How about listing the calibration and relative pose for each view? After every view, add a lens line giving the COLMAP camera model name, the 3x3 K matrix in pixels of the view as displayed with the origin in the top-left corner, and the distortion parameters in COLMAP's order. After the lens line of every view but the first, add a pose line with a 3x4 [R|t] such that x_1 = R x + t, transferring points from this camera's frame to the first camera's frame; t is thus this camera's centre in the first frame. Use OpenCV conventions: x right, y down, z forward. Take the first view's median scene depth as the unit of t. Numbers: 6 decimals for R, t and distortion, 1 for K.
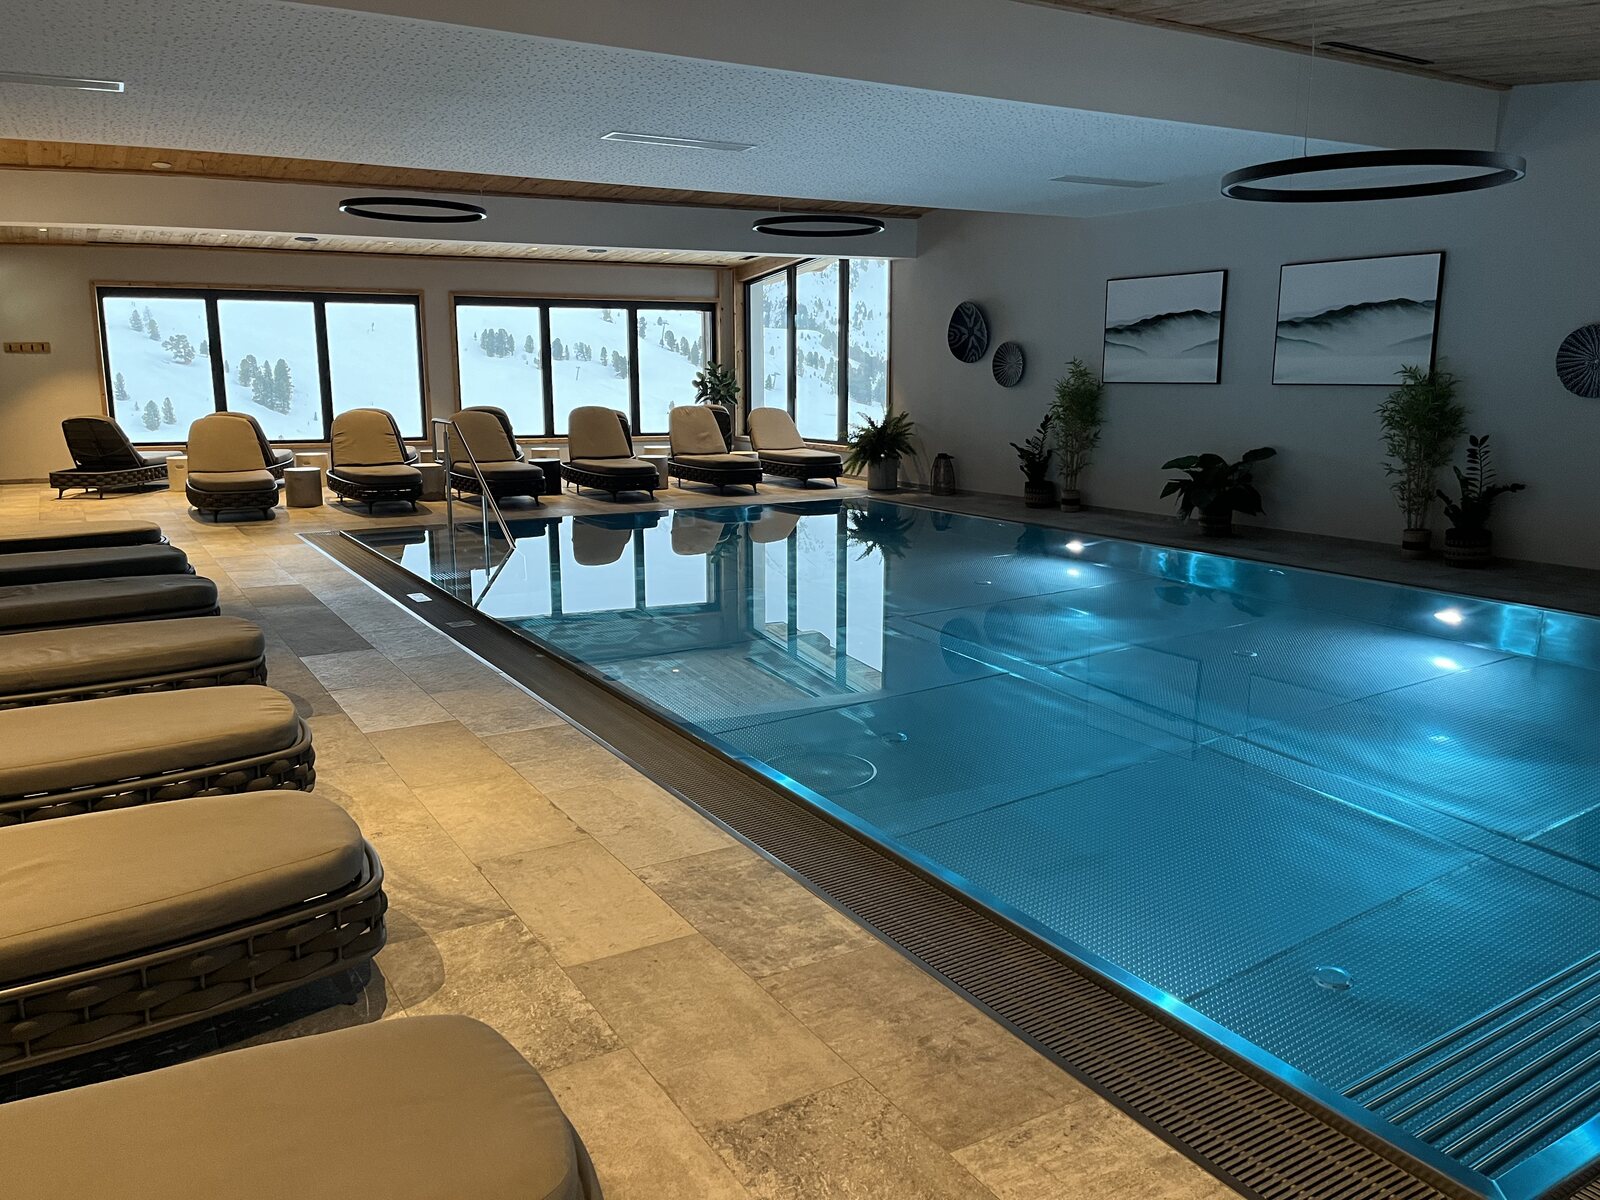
lens RADIAL K [[1209.9, 0, 800.0], [0, 1209.9, 600.0], [0, 0, 1]] dist [0.071106, -0.096858]
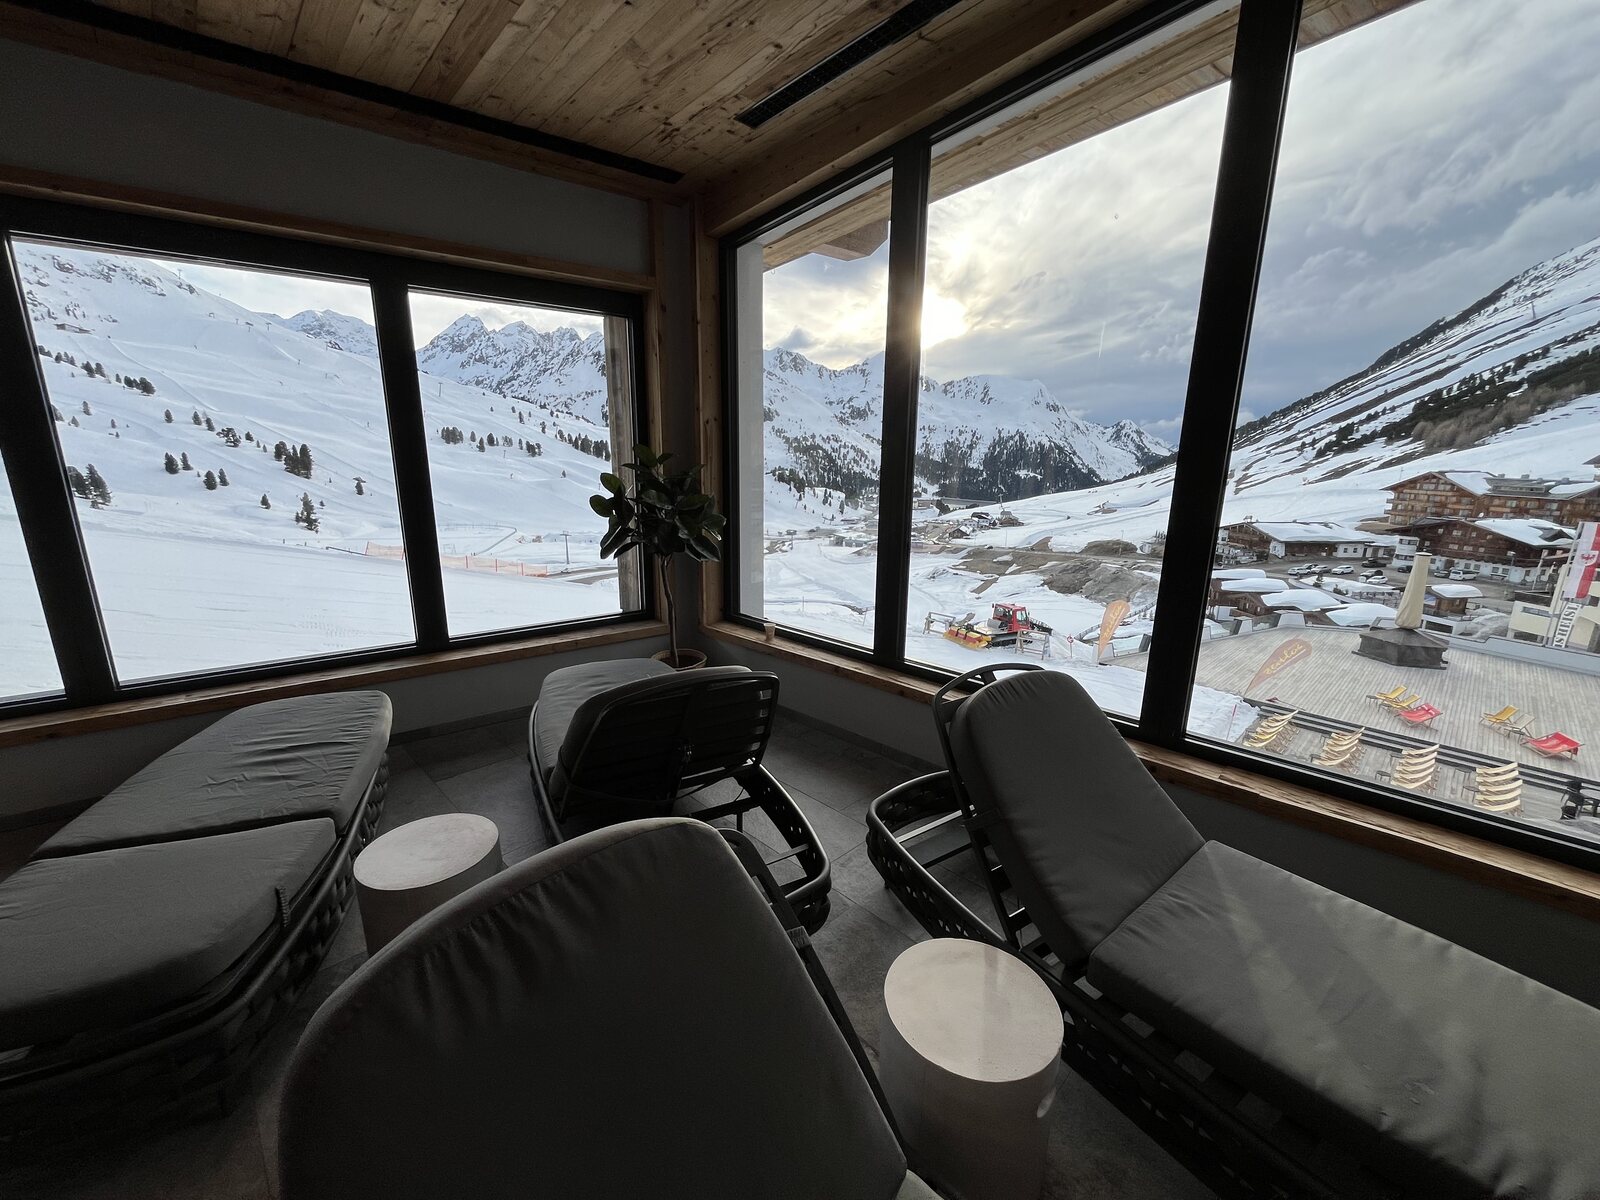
lens RADIAL K [[644.4, 0, 799.1], [0, 644.4, 605.7], [0, 0, 1]] dist [-0.002762, -0.000303]
pose [[0.971368, -0.045154, 0.233250, -0.115835], [0.034767, 0.998220, 0.048452, -0.242492], [-0.235022, -0.038955, 0.971209, 1.237605]]
